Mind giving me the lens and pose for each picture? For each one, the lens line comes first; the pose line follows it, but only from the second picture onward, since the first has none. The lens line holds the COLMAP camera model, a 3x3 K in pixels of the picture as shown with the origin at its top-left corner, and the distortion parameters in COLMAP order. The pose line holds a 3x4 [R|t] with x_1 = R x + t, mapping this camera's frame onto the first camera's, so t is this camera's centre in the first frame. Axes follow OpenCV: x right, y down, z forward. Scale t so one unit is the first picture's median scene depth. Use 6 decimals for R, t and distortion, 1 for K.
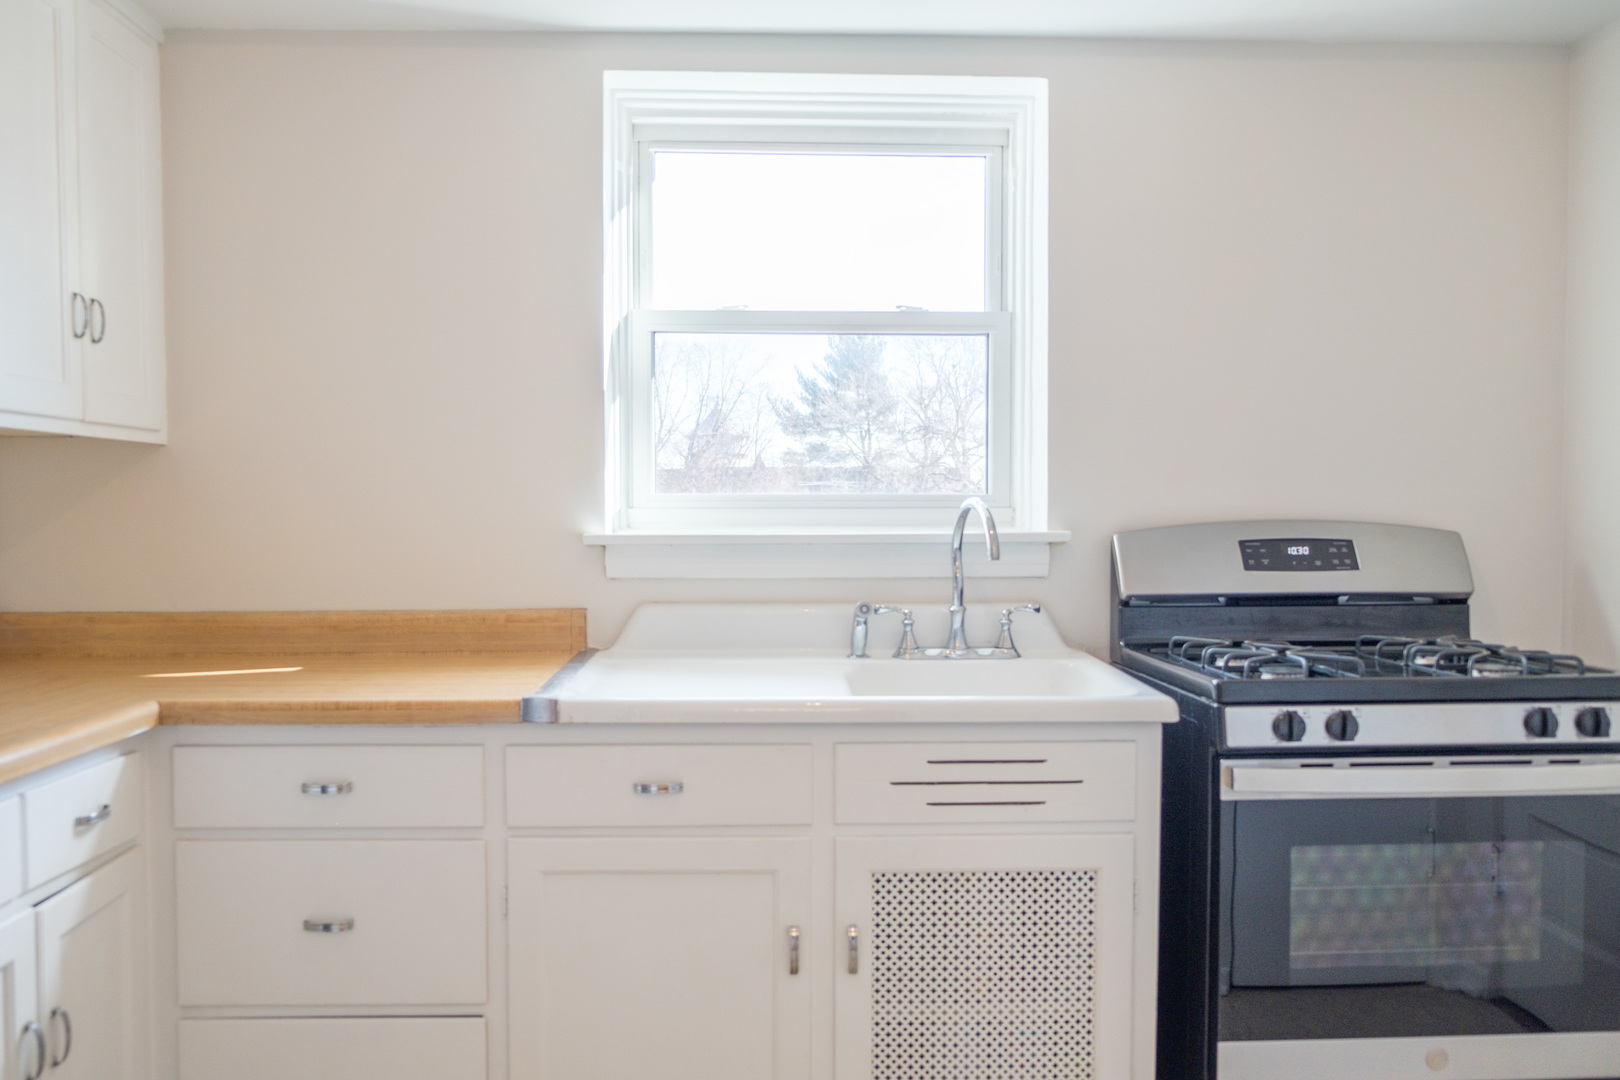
lens RADIAL K [[1286.8, 0, 812.4], [0, 1286.8, 545.2], [0, 0, 1]] dist [-0.039843, 0.019095]
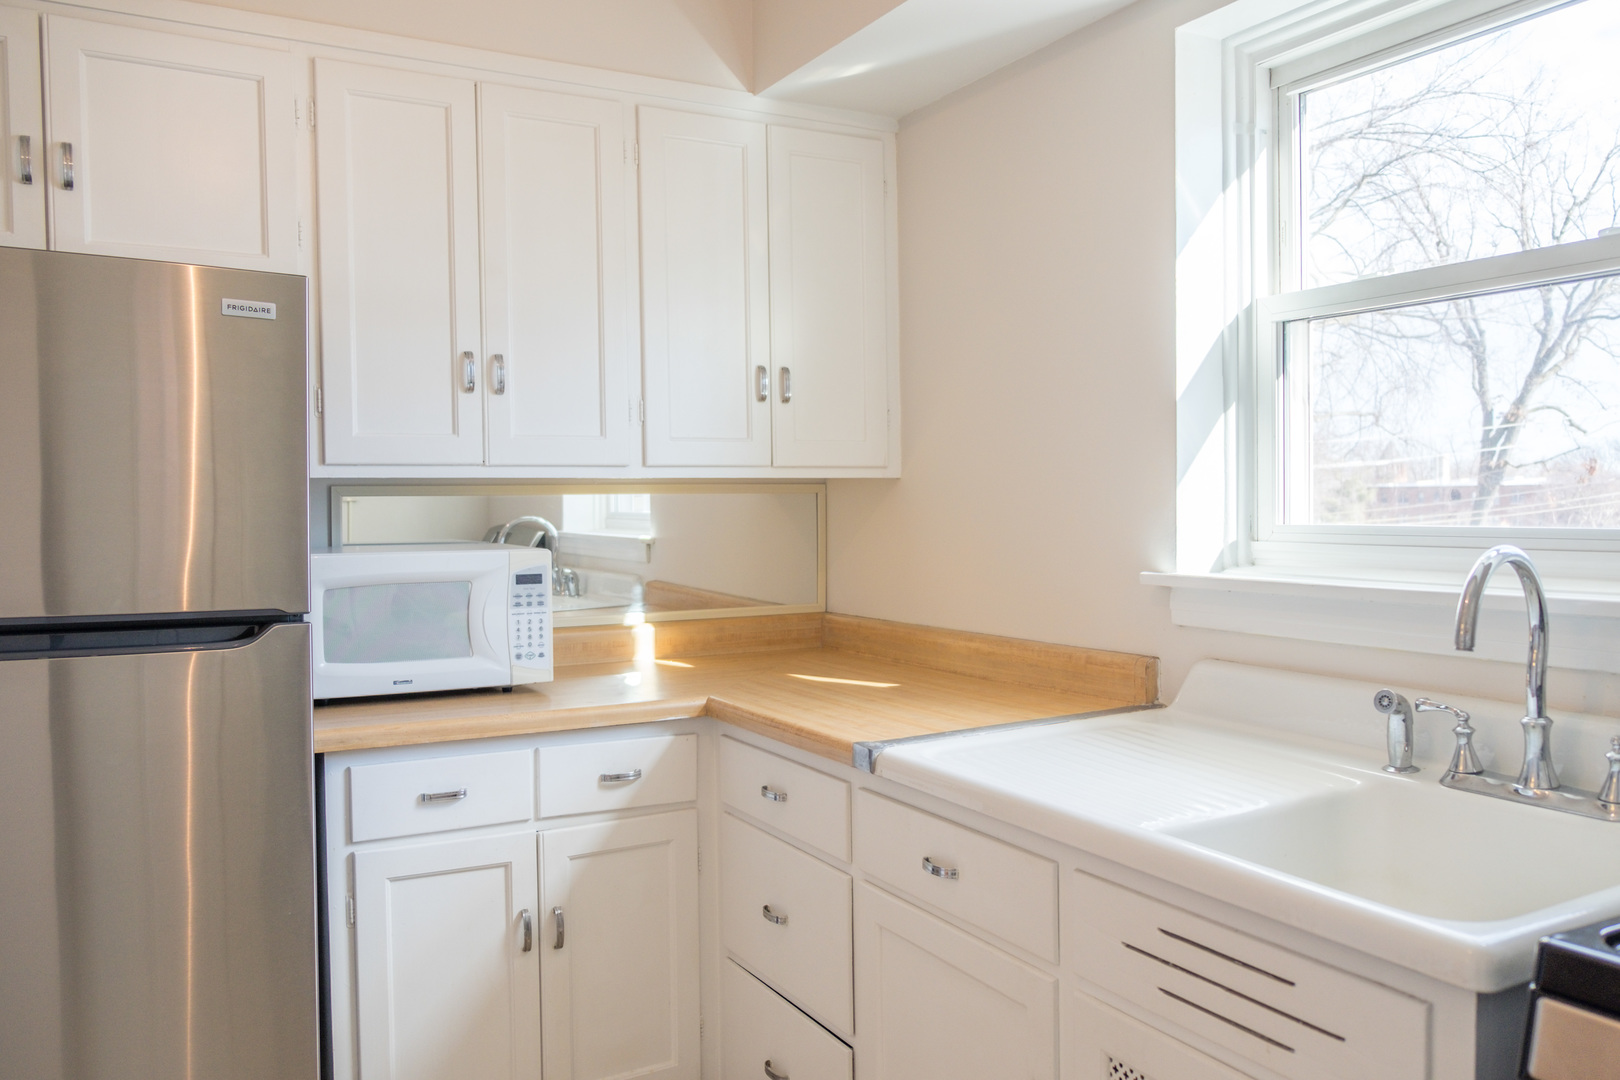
lens RADIAL K [[1253.7, 0, 816.3], [0, 1253.7, 545.0], [0, 0, 1]] dist [-0.047846, 0.029151]
pose [[0.445773, 0.027665, -0.894719, 0.487215], [-0.017315, 0.999602, 0.022281, -0.042587], [0.894979, 0.005560, 0.446074, 0.429566]]
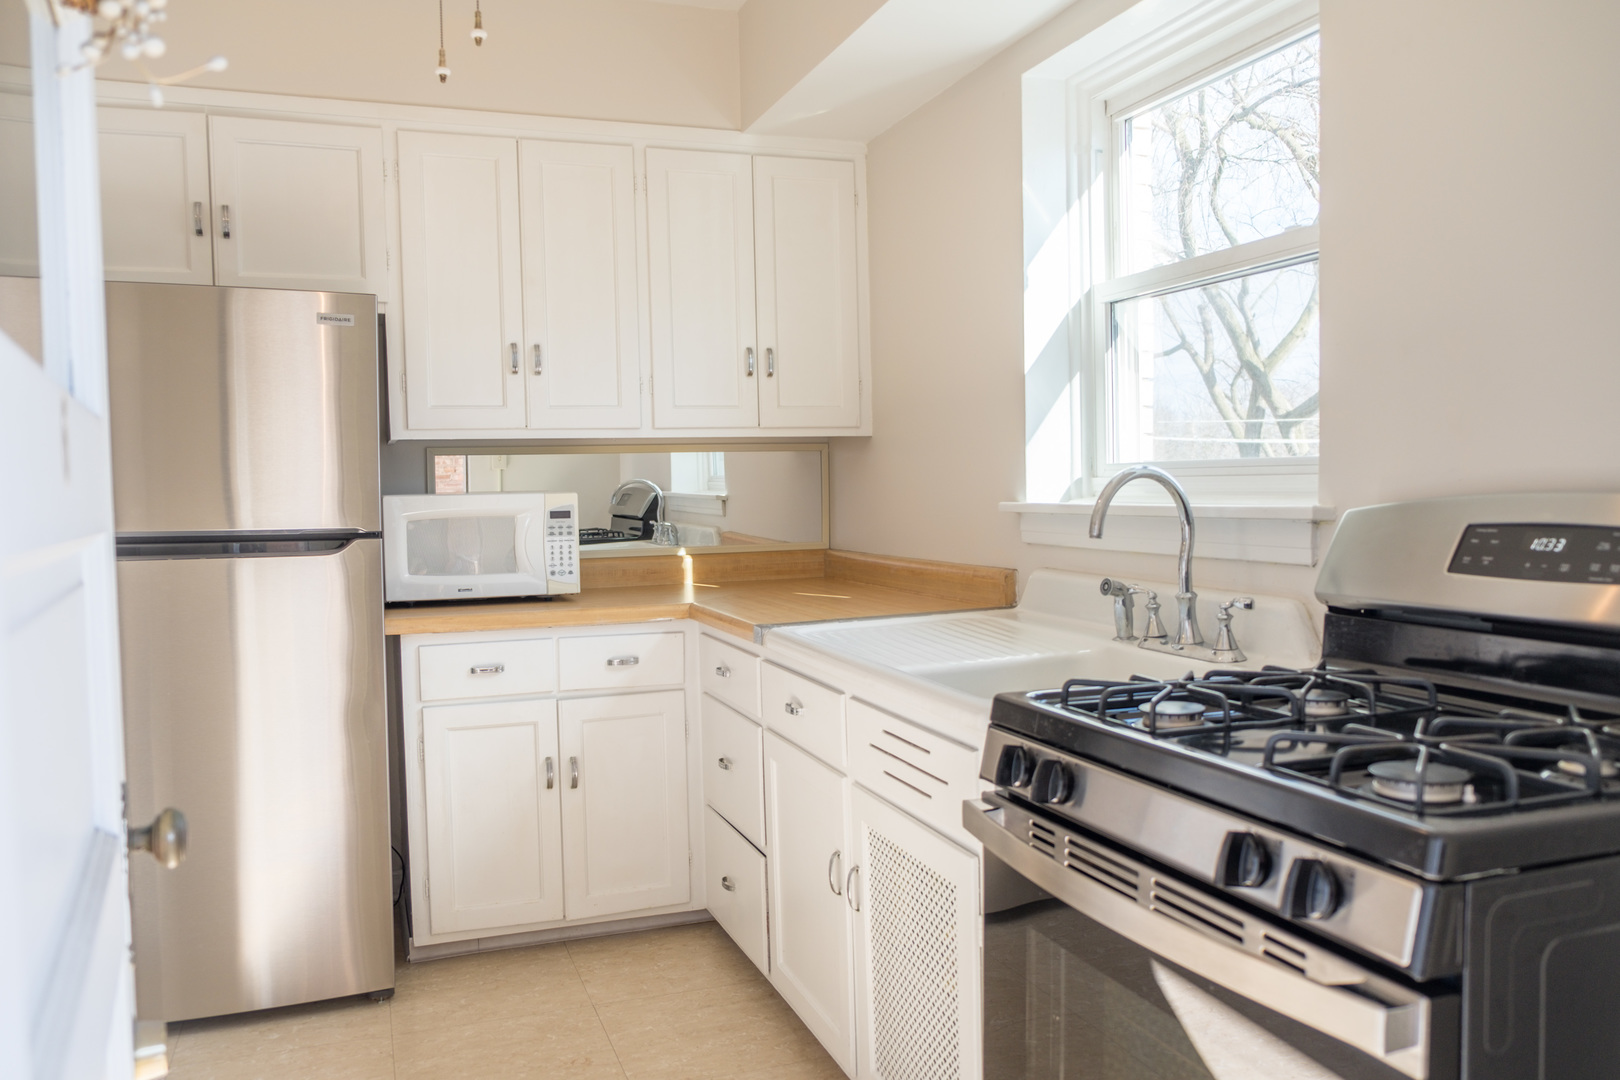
lens RADIAL K [[1253.7, 0, 816.3], [0, 1253.7, 545.0], [0, 0, 1]] dist [-0.047846, 0.029151]
pose [[0.301844, 0.043225, -0.952377, 0.821306], [-0.008827, 0.999056, 0.042546, -0.016551], [0.953316, -0.004435, 0.301941, 0.525481]]
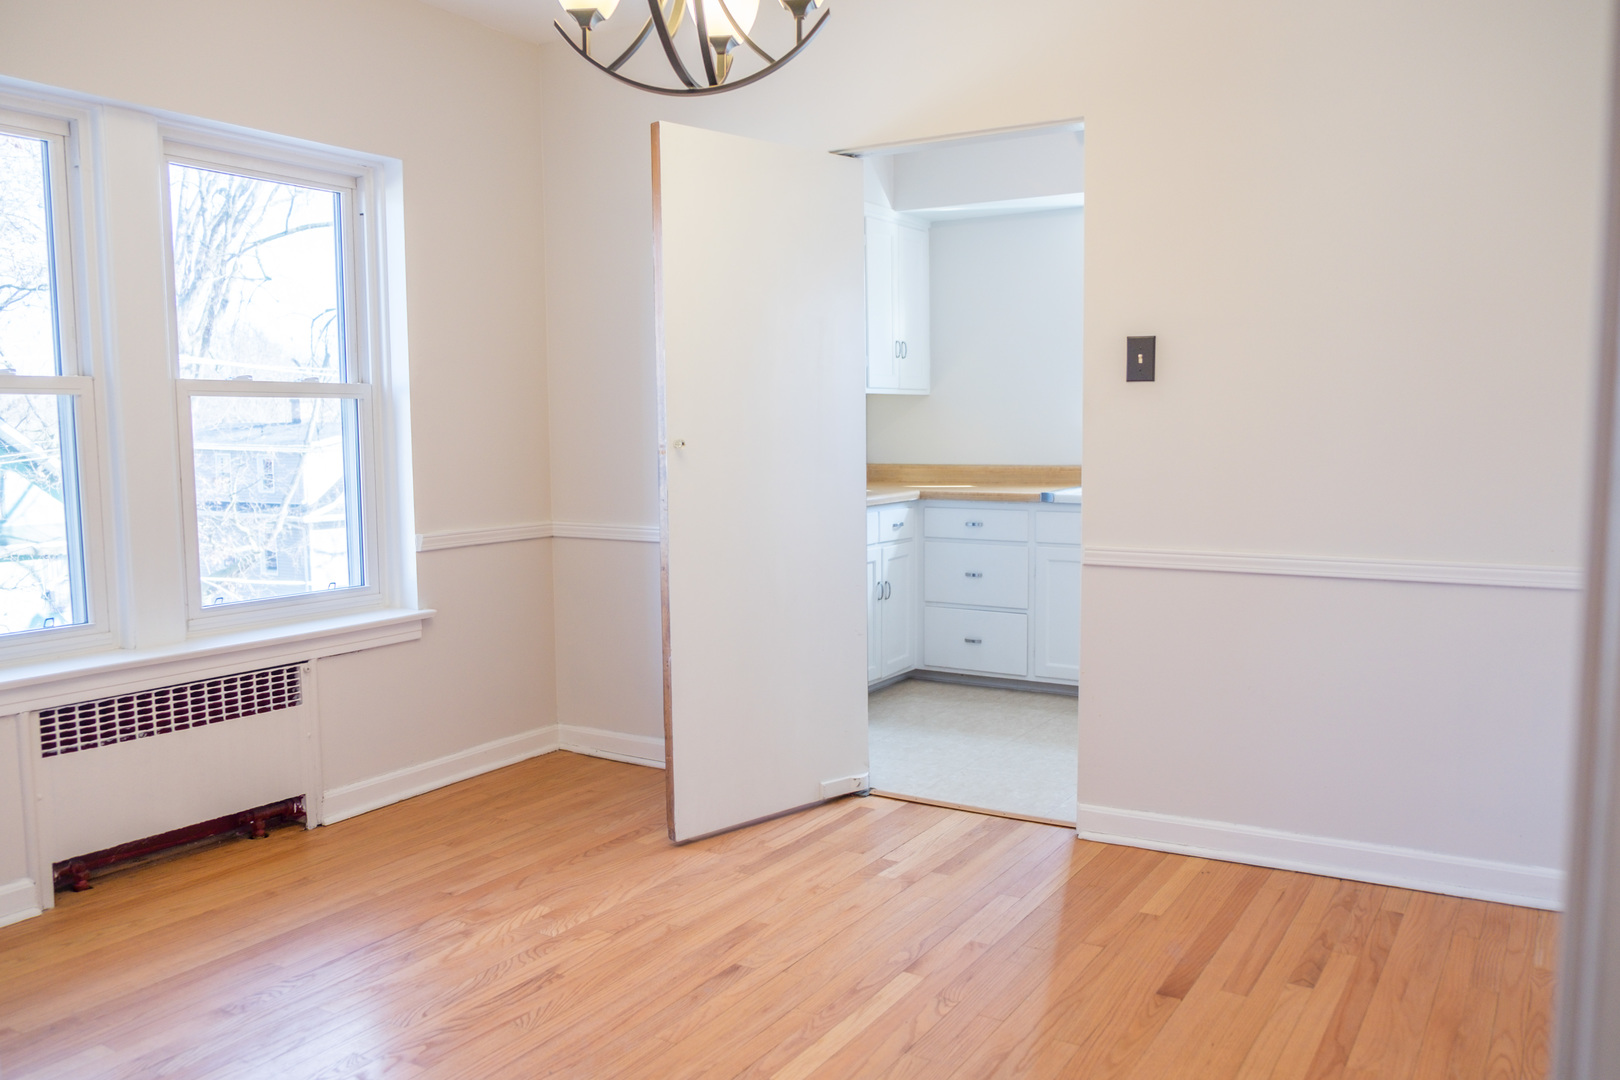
lens RADIAL K [[1253.7, 0, 816.3], [0, 1253.7, 545.0], [0, 0, 1]] dist [-0.047846, 0.029151]
pose [[0.829169, 0.050071, -0.556752, 0.662049], [-0.008802, 0.997026, 0.076558, 0.025181], [0.558929, -0.058579, 0.827144, -1.118007]]
